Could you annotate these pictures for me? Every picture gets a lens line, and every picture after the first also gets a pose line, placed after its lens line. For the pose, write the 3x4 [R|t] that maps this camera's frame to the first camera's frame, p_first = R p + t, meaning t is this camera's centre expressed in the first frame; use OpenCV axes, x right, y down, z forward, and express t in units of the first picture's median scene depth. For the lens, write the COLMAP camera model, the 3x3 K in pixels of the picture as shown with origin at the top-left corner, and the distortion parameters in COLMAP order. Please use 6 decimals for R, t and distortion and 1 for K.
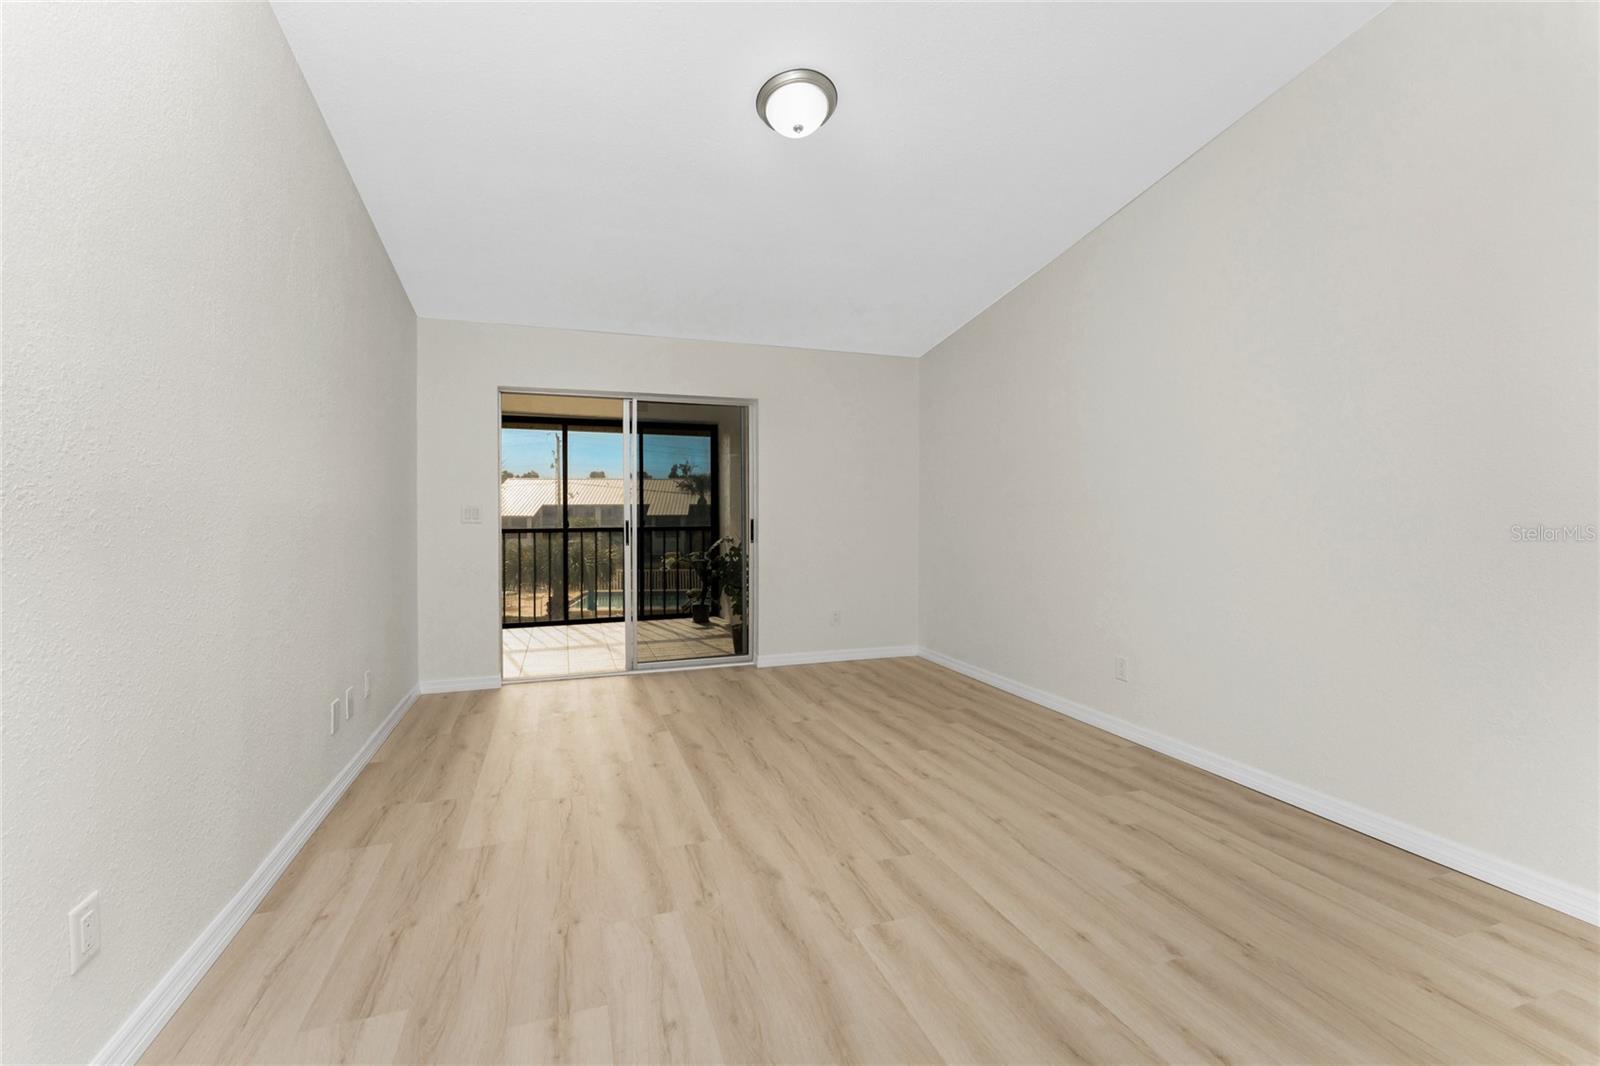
lens RADIAL K [[659.0, 0, 800.0], [0, 659.0, 533.0], [0, 0, 1]] dist [0.000844, -0.000202]
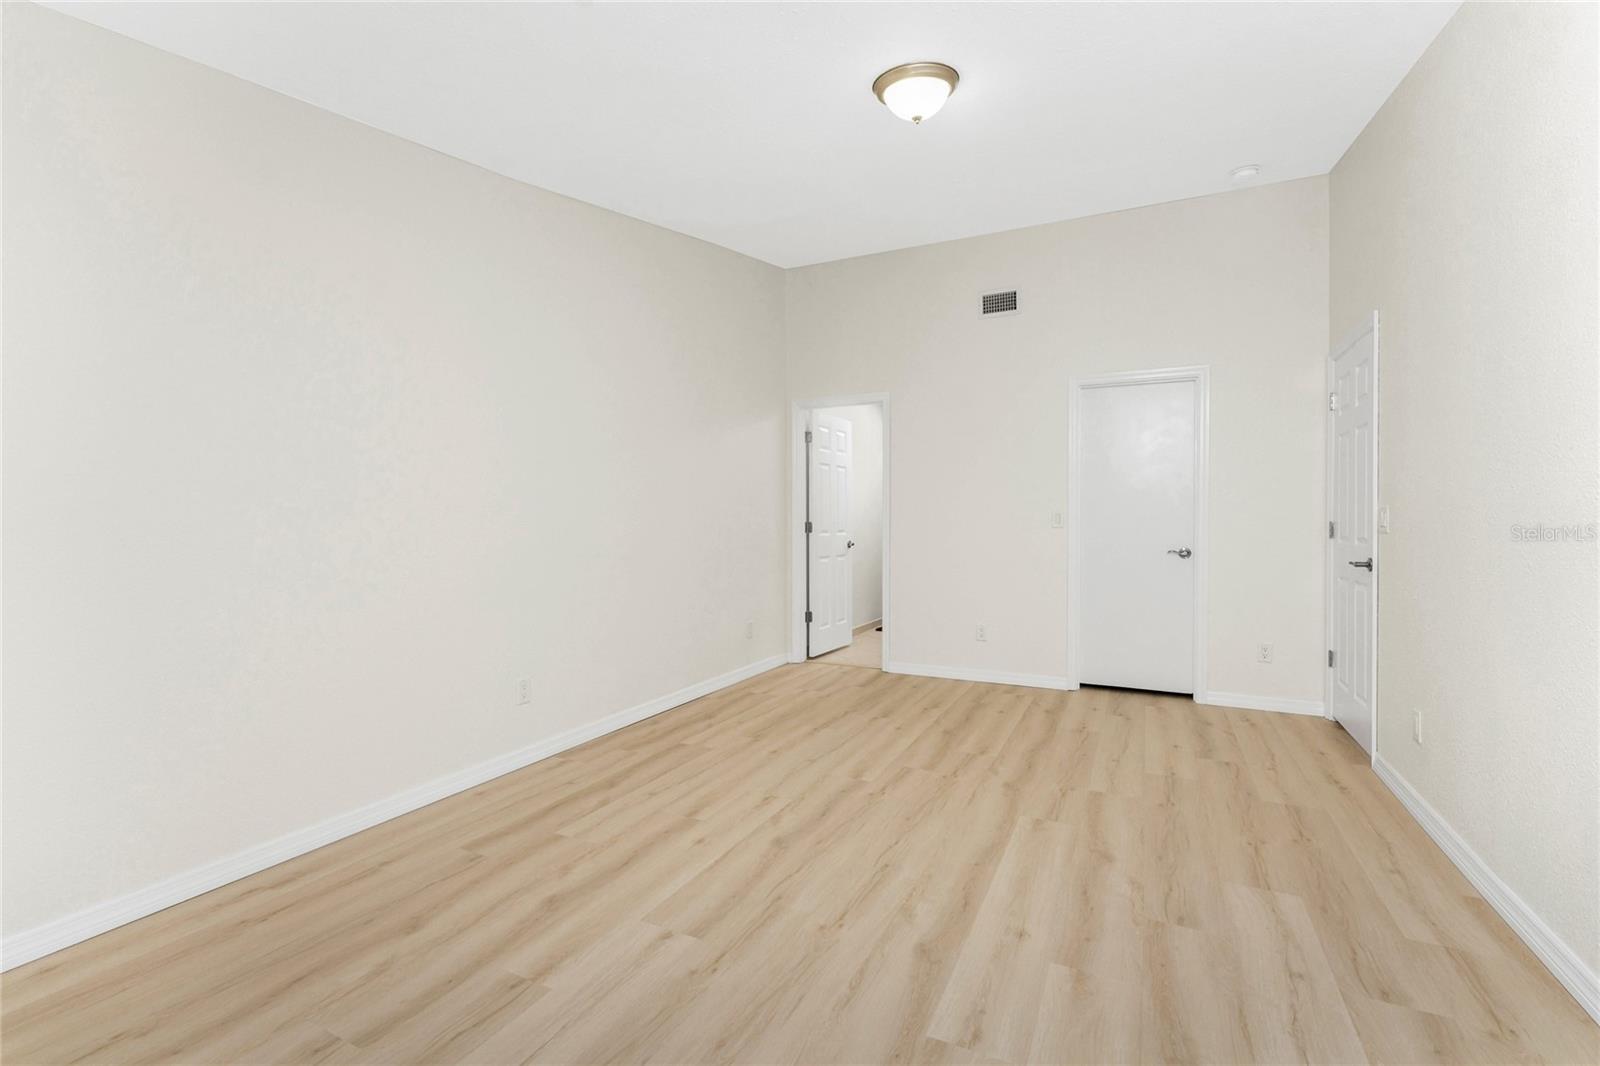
lens RADIAL K [[659.0, 0, 800.0], [0, 659.0, 533.0], [0, 0, 1]] dist [0.000844, -0.000202]
pose [[-0.672052, -0.013913, 0.740373, -0.486799], [0.021886, 0.999013, 0.038640, -0.048448], [-0.740180, 0.042172, -0.671085, 1.418325]]
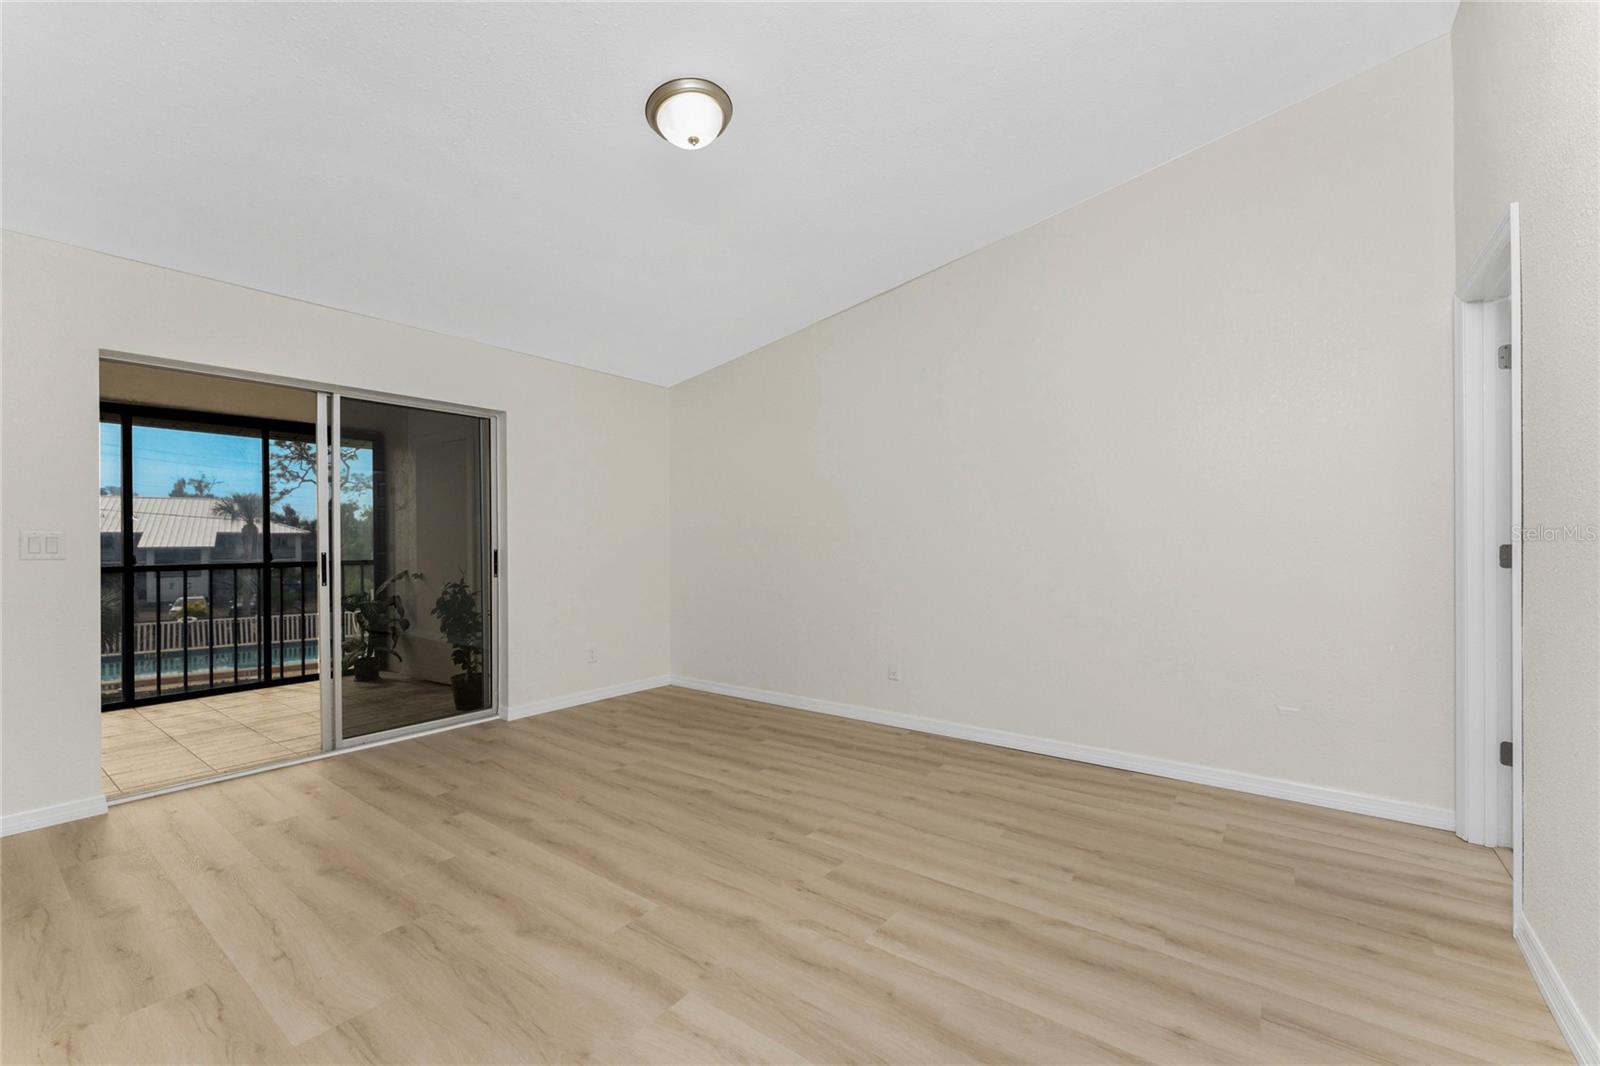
lens RADIAL K [[643.1, 0, 821.6], [0, 643.1, 539.5], [0, 0, 1]] dist [0.001476, 0.000183]
pose [[0.828526, -0.000516, 0.559950, -0.298137], [0.020656, 0.999347, -0.029642, 0.000429], [-0.559569, 0.036126, 0.827996, 0.099408]]
